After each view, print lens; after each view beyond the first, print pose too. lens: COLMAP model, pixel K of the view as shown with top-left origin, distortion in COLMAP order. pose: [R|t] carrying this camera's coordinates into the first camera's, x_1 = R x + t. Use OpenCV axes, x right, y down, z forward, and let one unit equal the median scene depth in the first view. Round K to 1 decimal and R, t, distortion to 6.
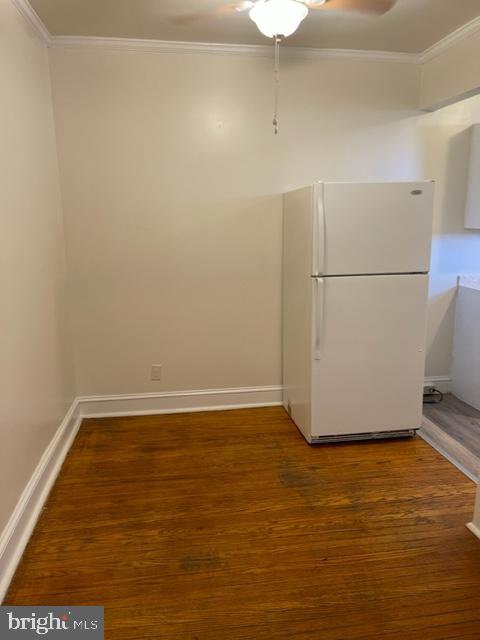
lens RADIAL K [[493.2, 0, 237.2], [0, 493.2, 321.9], [0, 0, 1]] dist [0.071338, -0.075099]
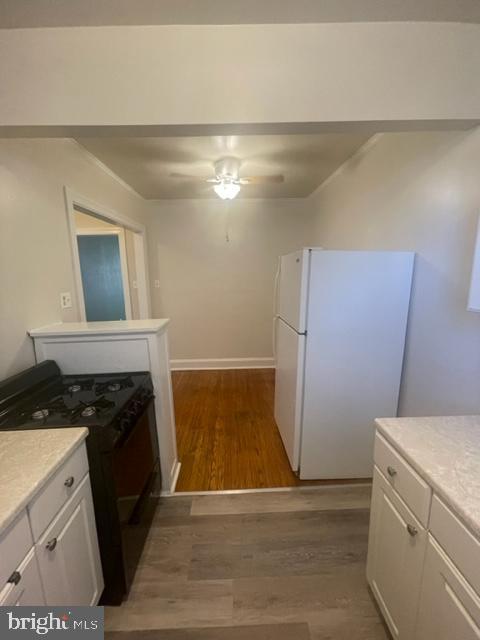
lens RADIAL K [[259.0, 0, 240.0], [0, 259.0, 320.0], [0, 0, 1]] dist [-0.000033, 0.000056]
pose [[-0.123092, 0.177520, -0.976389, 0.958080], [-0.200164, 0.959209, 0.199631, -0.219301], [0.971999, 0.220011, -0.082538, 0.924916]]
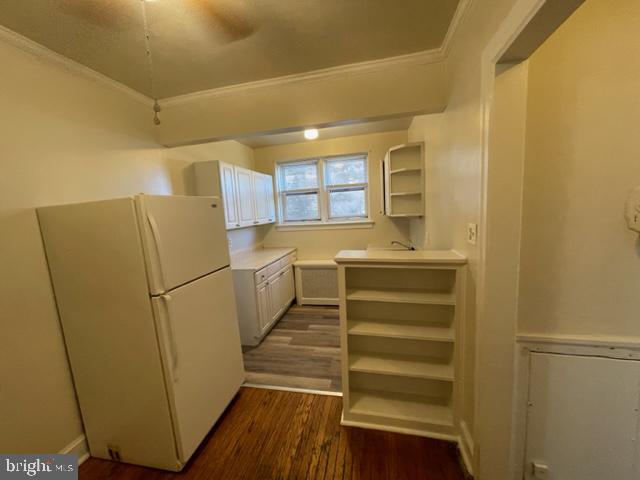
lens RADIAL K [[259.0, 0, 320.3], [0, 259.0, 242.6], [0, 0, 1]] dist [-0.000033, 0.000056]
pose [[0.359806, -0.132772, 0.923532, -0.156088], [0.251849, 0.966902, 0.040888, -0.125329], [-0.898394, 0.217879, 0.381335, 0.517243]]
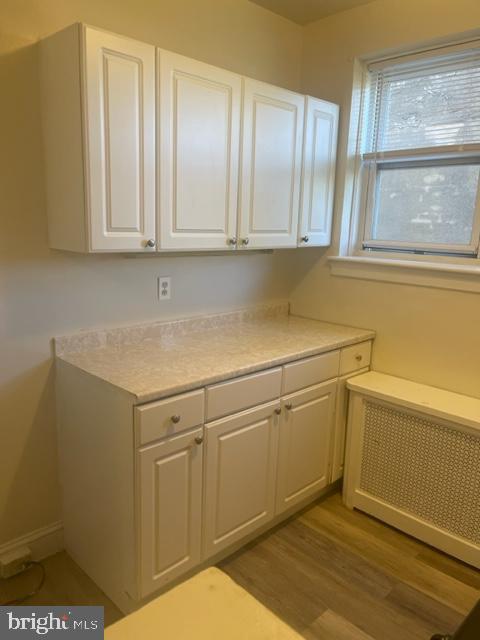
lens RADIAL K [[493.2, 0, 237.2], [0, 493.2, 321.9], [0, 0, 1]] dist [0.071338, -0.075099]
pose [[0.805893, -0.087712, 0.585529, 0.385411], [0.089756, 0.995634, 0.025610, -0.137431], [-0.585219, 0.031916, 0.810247, 0.604048]]
